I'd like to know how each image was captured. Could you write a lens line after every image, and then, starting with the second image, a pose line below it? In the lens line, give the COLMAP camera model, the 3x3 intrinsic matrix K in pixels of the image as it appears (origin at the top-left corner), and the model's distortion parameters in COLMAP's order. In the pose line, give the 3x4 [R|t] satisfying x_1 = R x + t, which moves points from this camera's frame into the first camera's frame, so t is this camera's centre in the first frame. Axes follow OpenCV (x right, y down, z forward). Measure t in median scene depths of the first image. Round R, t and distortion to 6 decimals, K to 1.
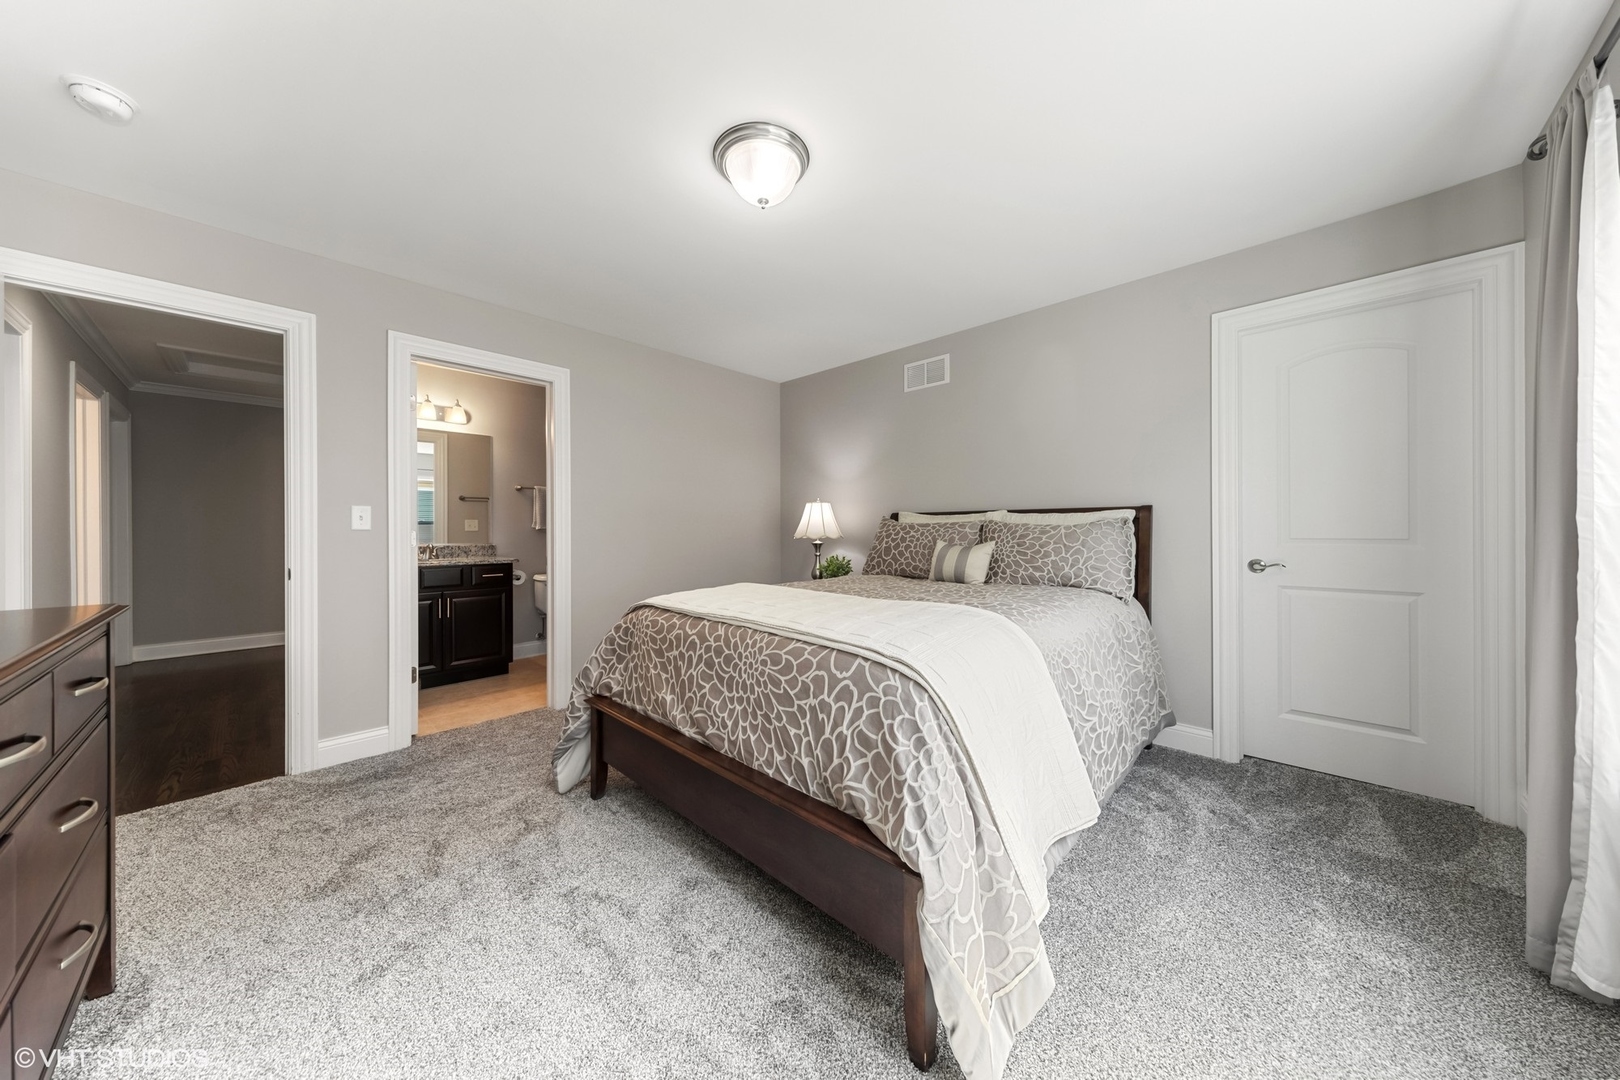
lens RADIAL K [[547.3, 0, 839.0], [0, 547.3, 536.9], [0, 0, 1]] dist [0.001690, 0.000144]
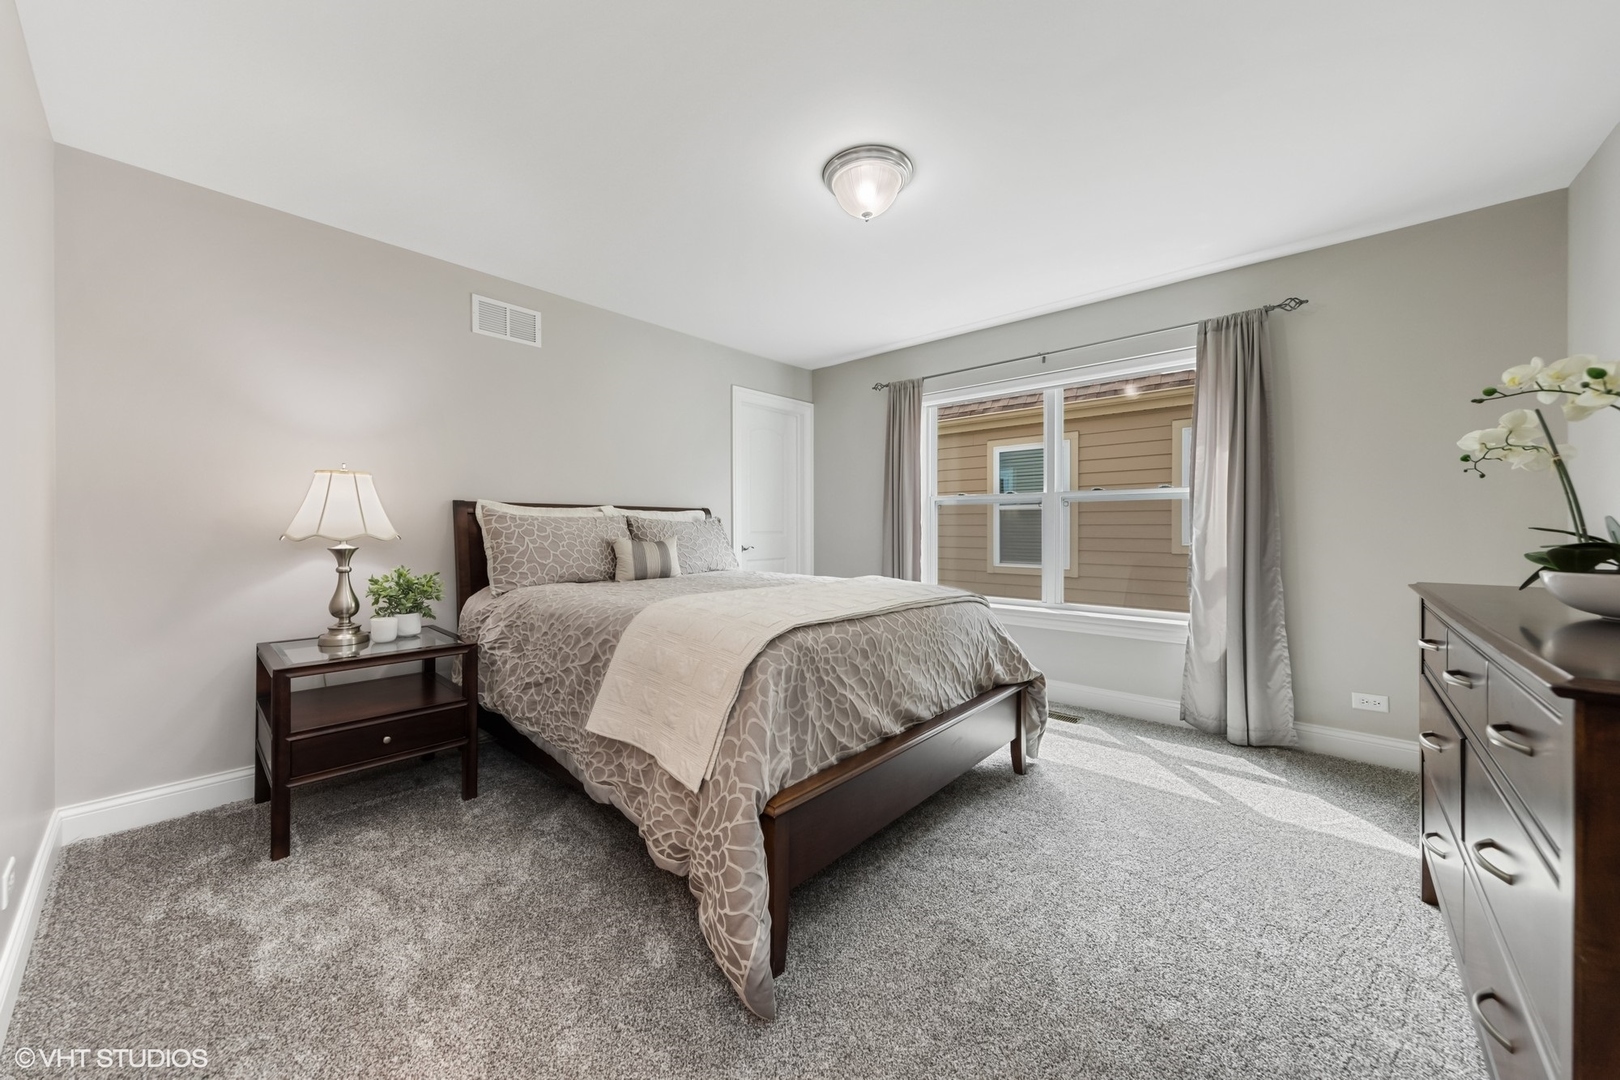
lens RADIAL K [[546.0, 0, 810.0], [0, 546.0, 540.0], [0, 0, 1]] dist [-0.001911, -0.000119]
pose [[-0.051704, -0.026434, 0.998313, -0.662112], [0.022170, 0.999373, 0.027610, -0.000847], [-0.998416, 0.023560, -0.051086, 0.636759]]
